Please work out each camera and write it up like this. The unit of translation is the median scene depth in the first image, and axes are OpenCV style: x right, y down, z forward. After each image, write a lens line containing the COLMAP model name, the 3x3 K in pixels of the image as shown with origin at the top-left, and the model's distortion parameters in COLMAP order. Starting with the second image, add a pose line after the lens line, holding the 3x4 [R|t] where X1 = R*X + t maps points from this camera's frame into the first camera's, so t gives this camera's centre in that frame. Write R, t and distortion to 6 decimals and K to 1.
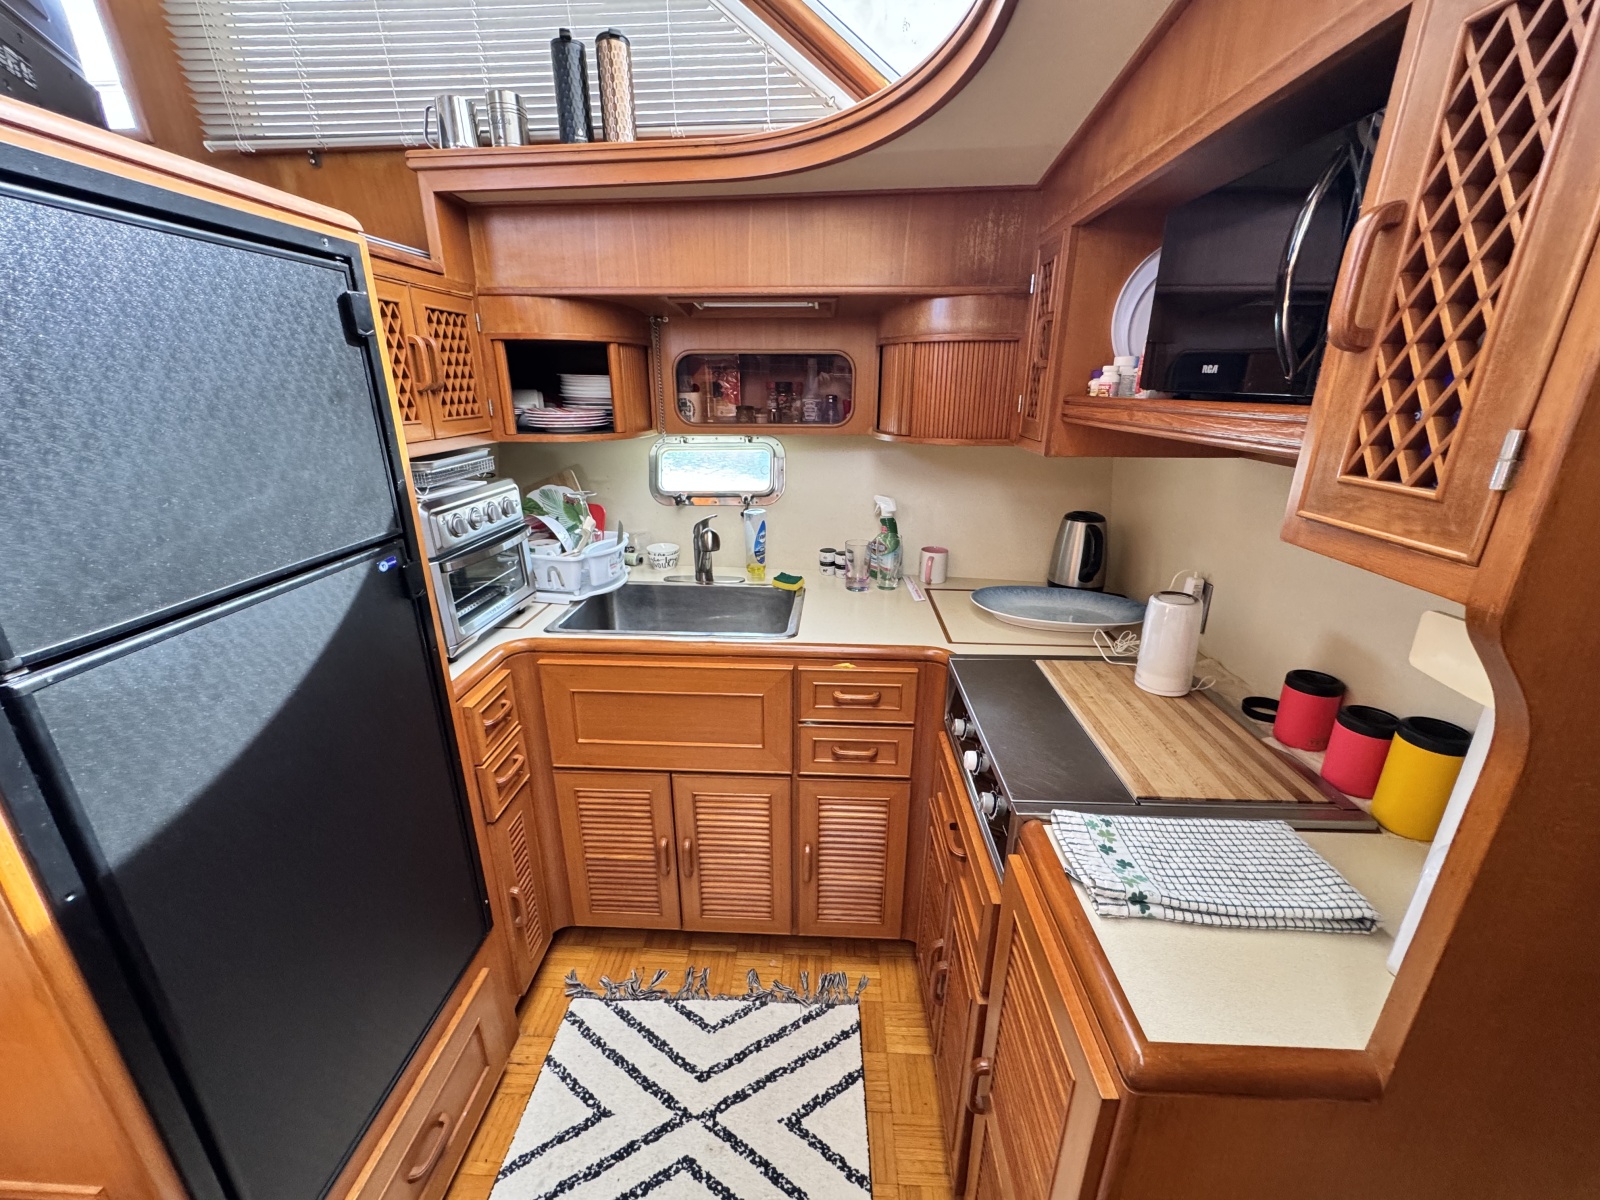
lens RADIAL K [[636.0, 0, 797.5], [0, 636.0, 598.2], [0, 0, 1]] dist [-0.003856, 0.000158]
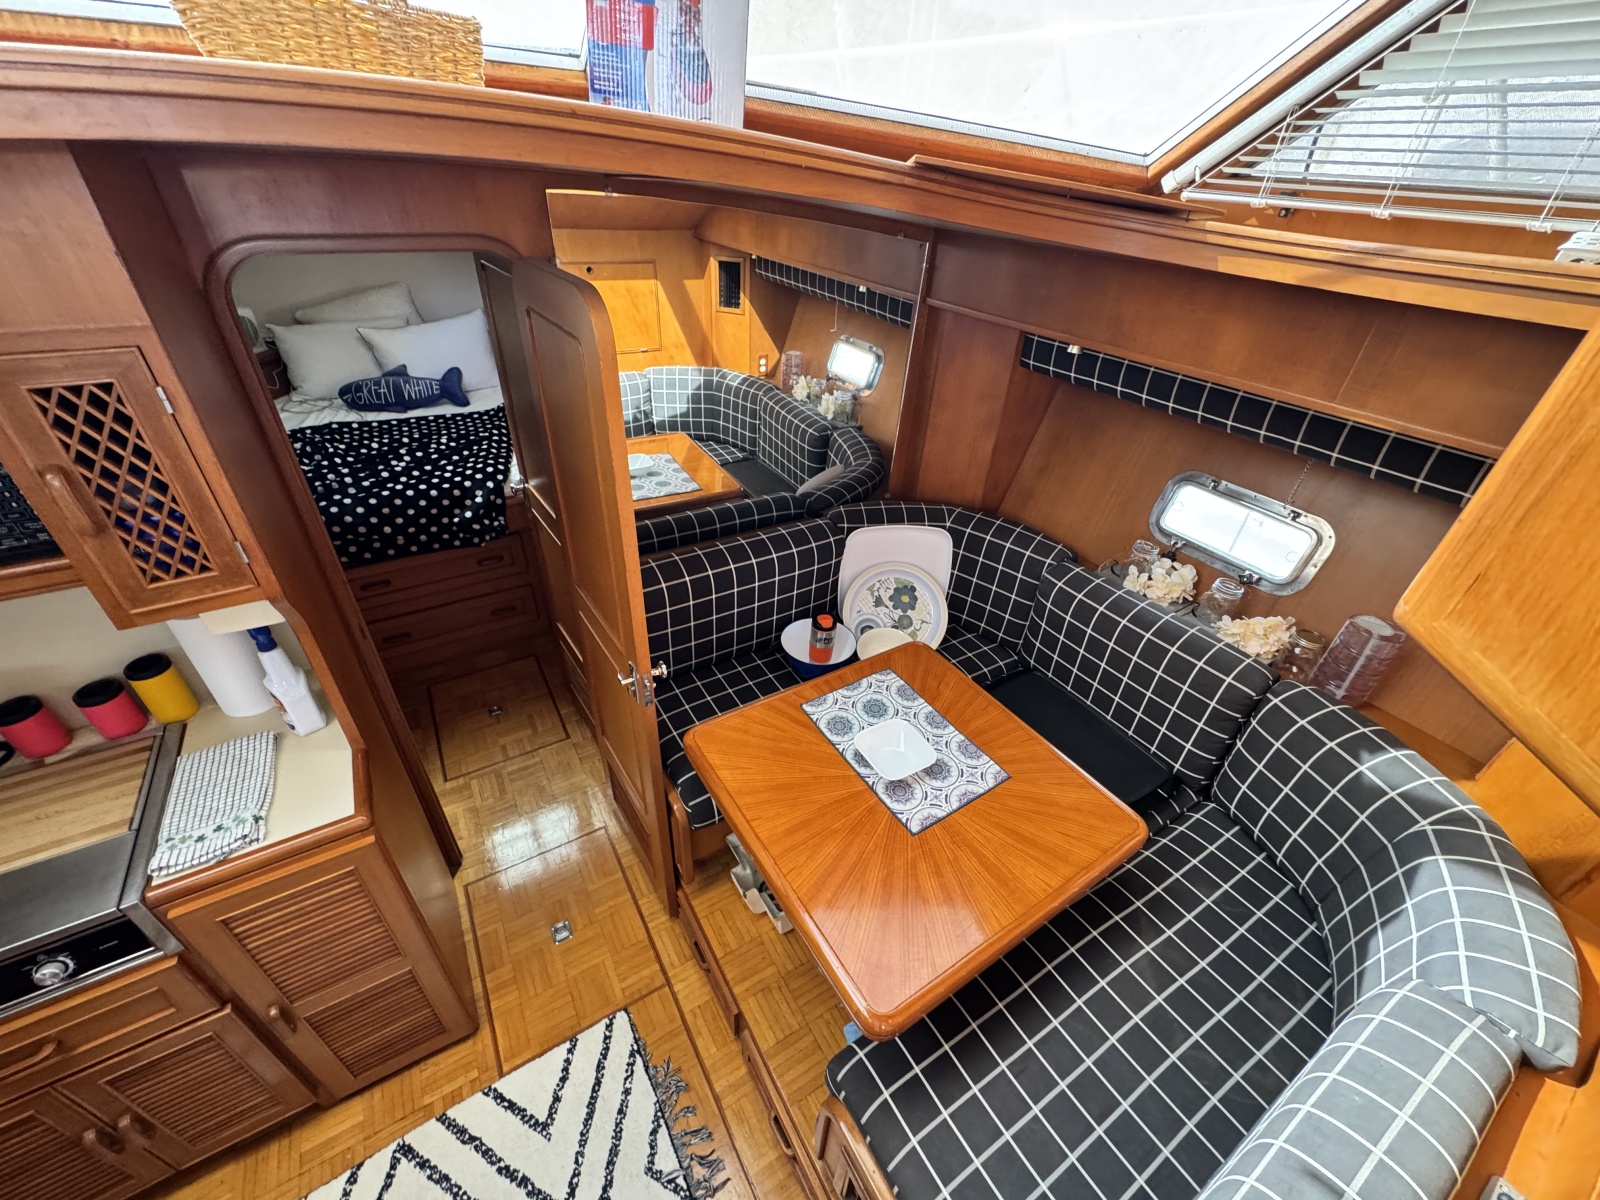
lens RADIAL K [[636.0, 0, 803.3], [0, 636.0, 595.2], [0, 0, 1]] dist [-0.003856, 0.000158]
pose [[-0.562750, -0.486950, 0.667977, -1.532337], [0.218110, 0.691969, 0.688191, -1.068049], [-0.797334, 0.532971, -0.283197, 0.001863]]
